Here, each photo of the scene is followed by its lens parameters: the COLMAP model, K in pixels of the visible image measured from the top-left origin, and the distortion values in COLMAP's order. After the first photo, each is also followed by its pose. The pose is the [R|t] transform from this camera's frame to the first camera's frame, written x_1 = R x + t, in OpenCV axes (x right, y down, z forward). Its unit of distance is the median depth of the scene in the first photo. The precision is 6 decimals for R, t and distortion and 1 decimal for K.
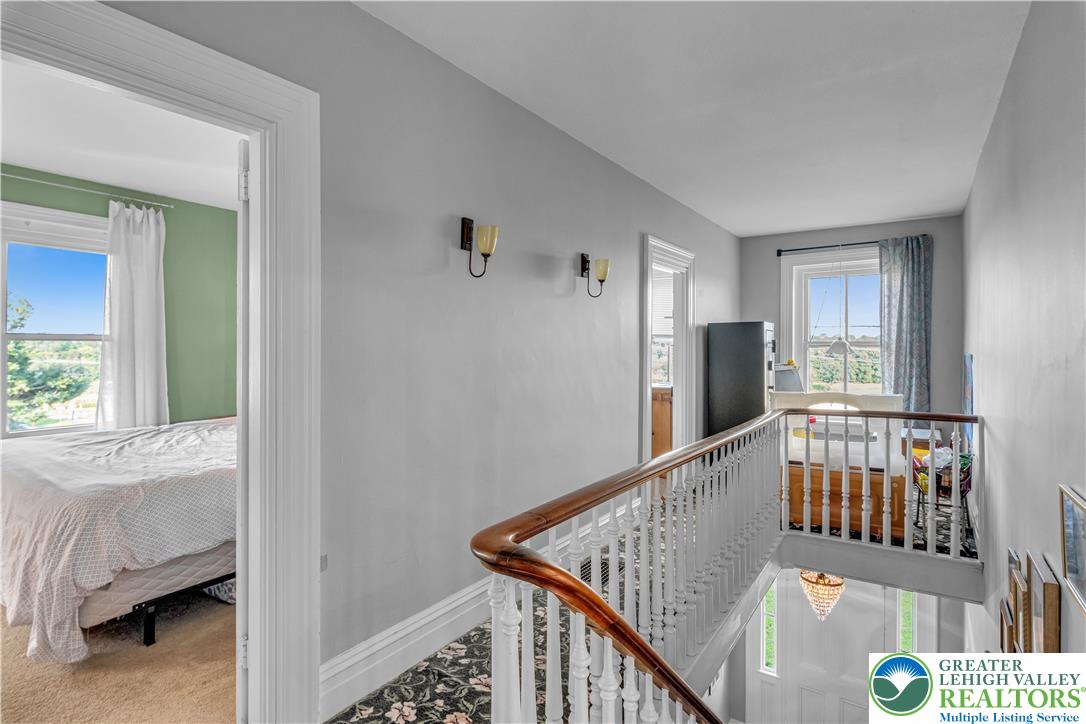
lens RADIAL K [[536.4, 0, 542.7], [0, 536.4, 356.6], [0, 0, 1]] dist [0.001706, 0.000195]
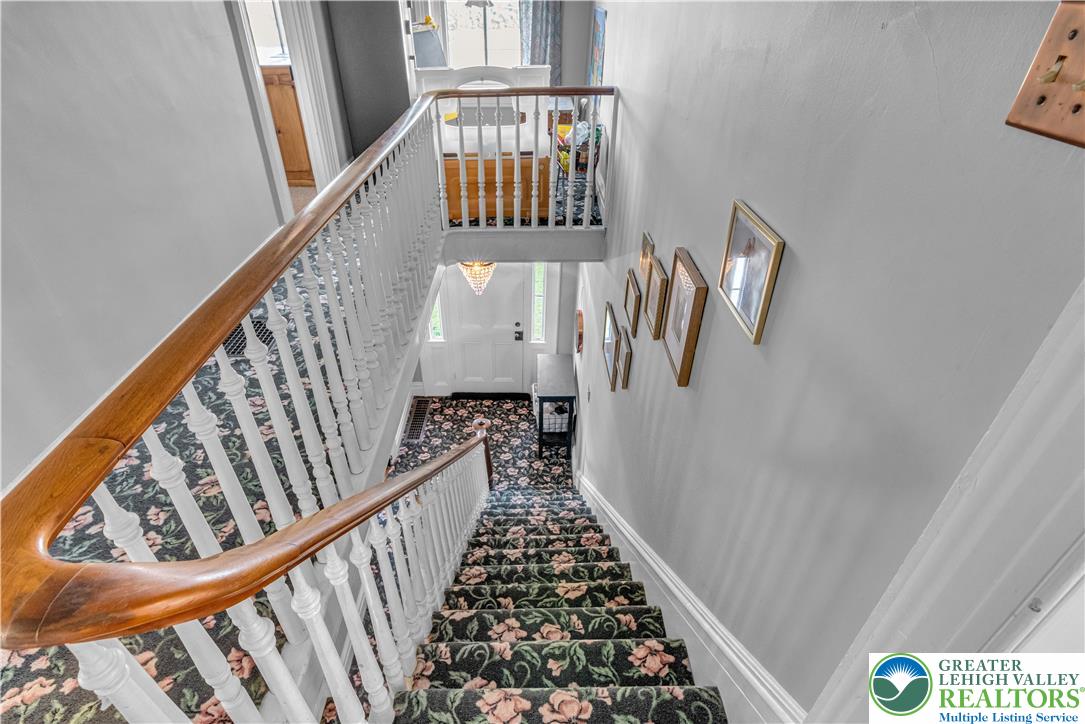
lens RADIAL K [[535.9, 0, 515.0], [0, 535.9, 342.3], [0, 0, 1]] dist [0.001706, 0.000195]
pose [[0.828549, -0.311270, 0.465422, 0.045275], [0.010005, 0.839332, 0.543528, -0.029714], [-0.559827, -0.445683, 0.698542, 0.176402]]
